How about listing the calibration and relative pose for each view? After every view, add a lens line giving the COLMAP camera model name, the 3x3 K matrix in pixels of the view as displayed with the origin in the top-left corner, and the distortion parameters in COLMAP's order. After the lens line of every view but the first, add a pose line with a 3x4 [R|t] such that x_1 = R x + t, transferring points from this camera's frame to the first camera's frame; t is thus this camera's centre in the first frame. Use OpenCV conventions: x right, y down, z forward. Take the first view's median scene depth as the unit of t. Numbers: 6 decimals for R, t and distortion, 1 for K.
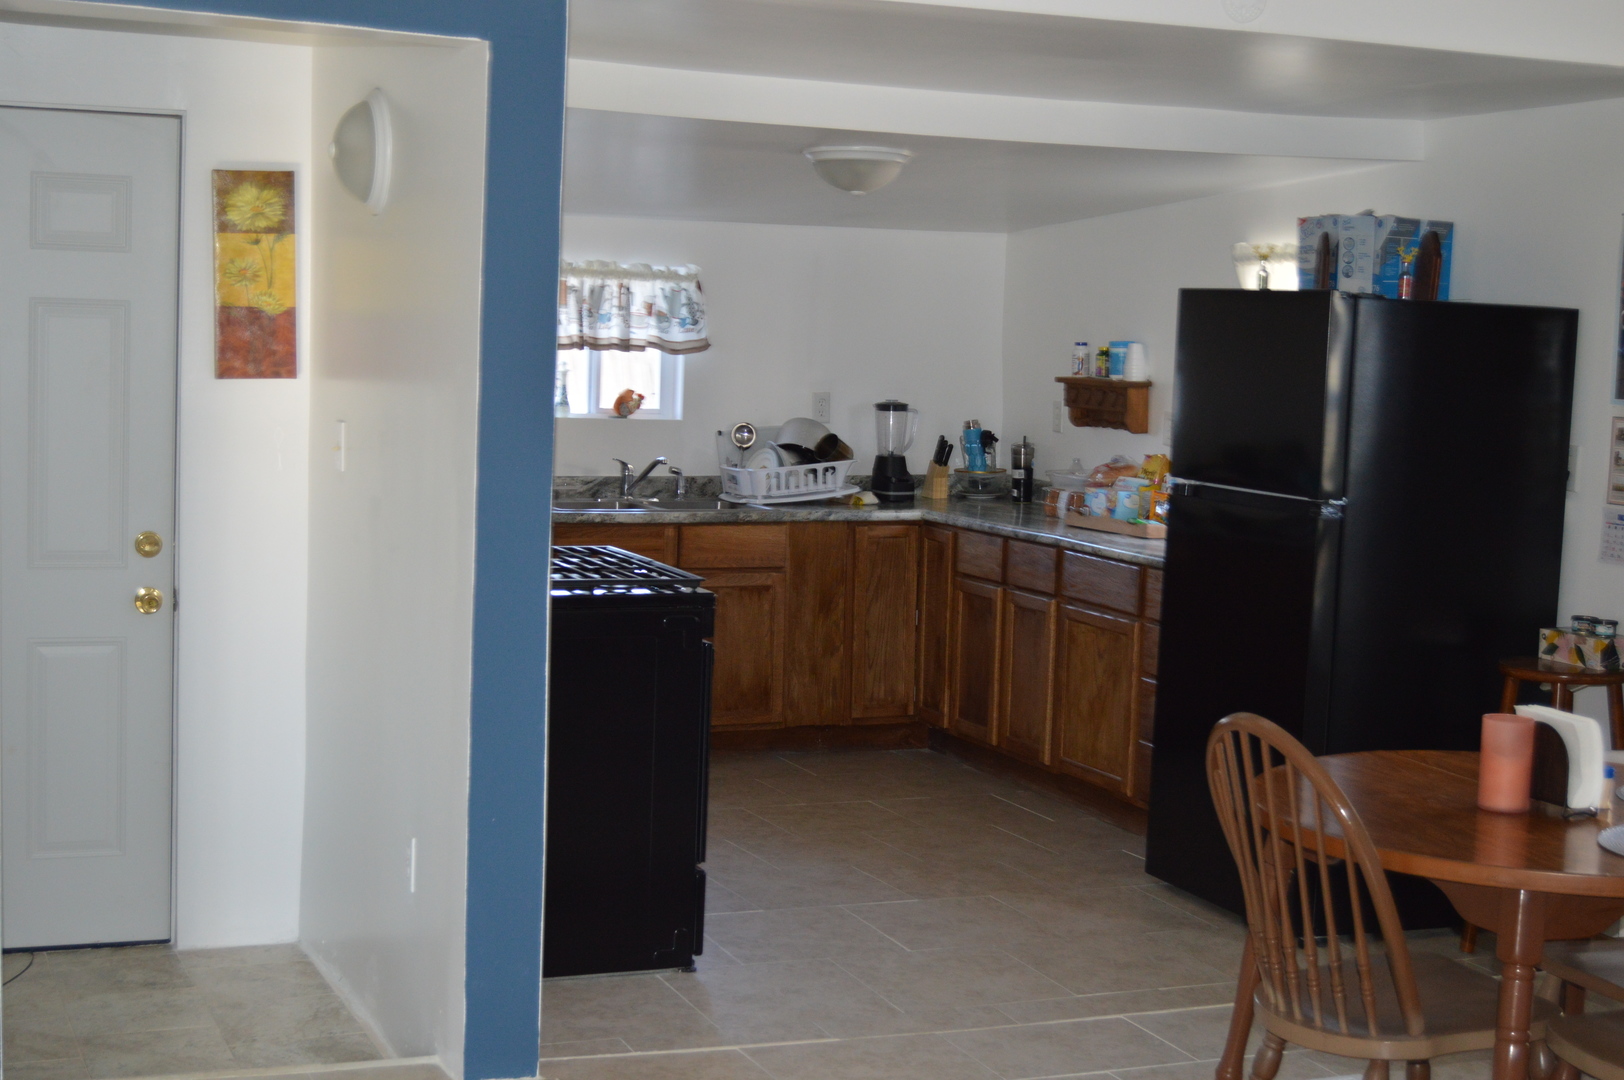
lens RADIAL K [[2387.5, 0, 808.8], [0, 2387.5, 538.6], [0, 0, 1]] dist [0.007483, 0.000000]
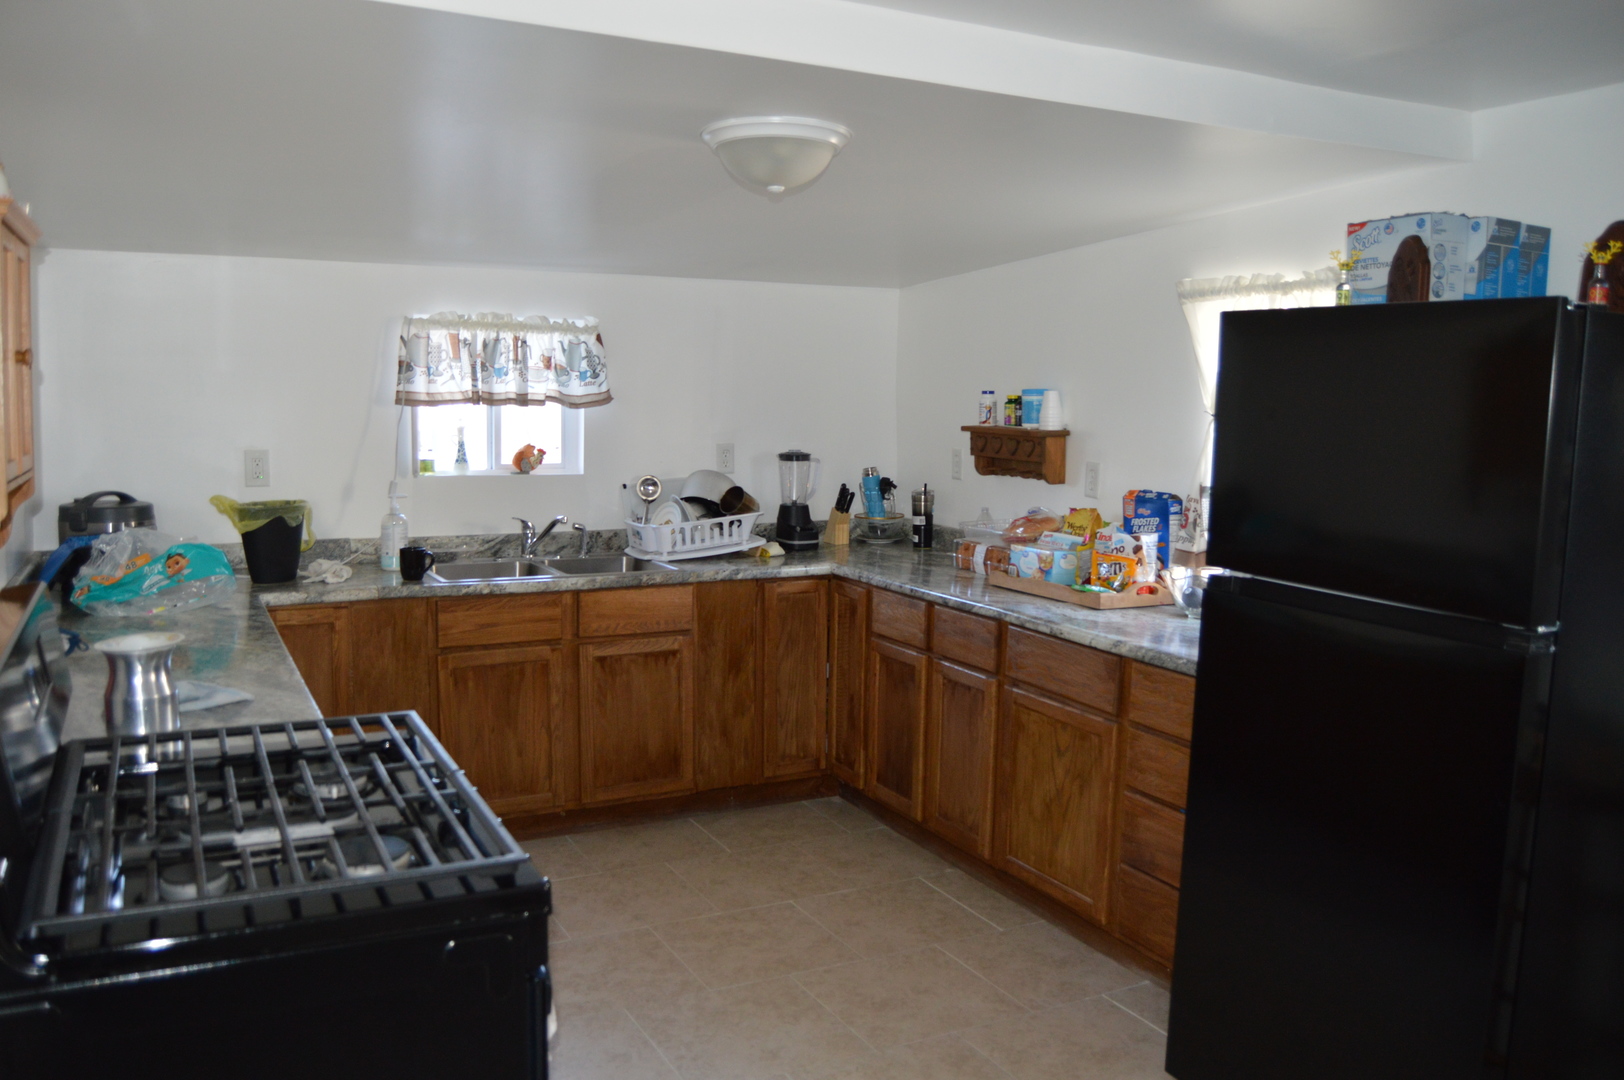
lens RADIAL K [[1270.1, 0, 813.8], [0, 1270.1, 549.1], [0, 0, 1]] dist [-0.064809, -0.004217]
pose [[0.996489, -0.022583, 0.080614, -0.001560], [0.019627, 0.999112, 0.037282, -0.038033], [-0.081385, -0.035569, 0.996048, 0.486739]]
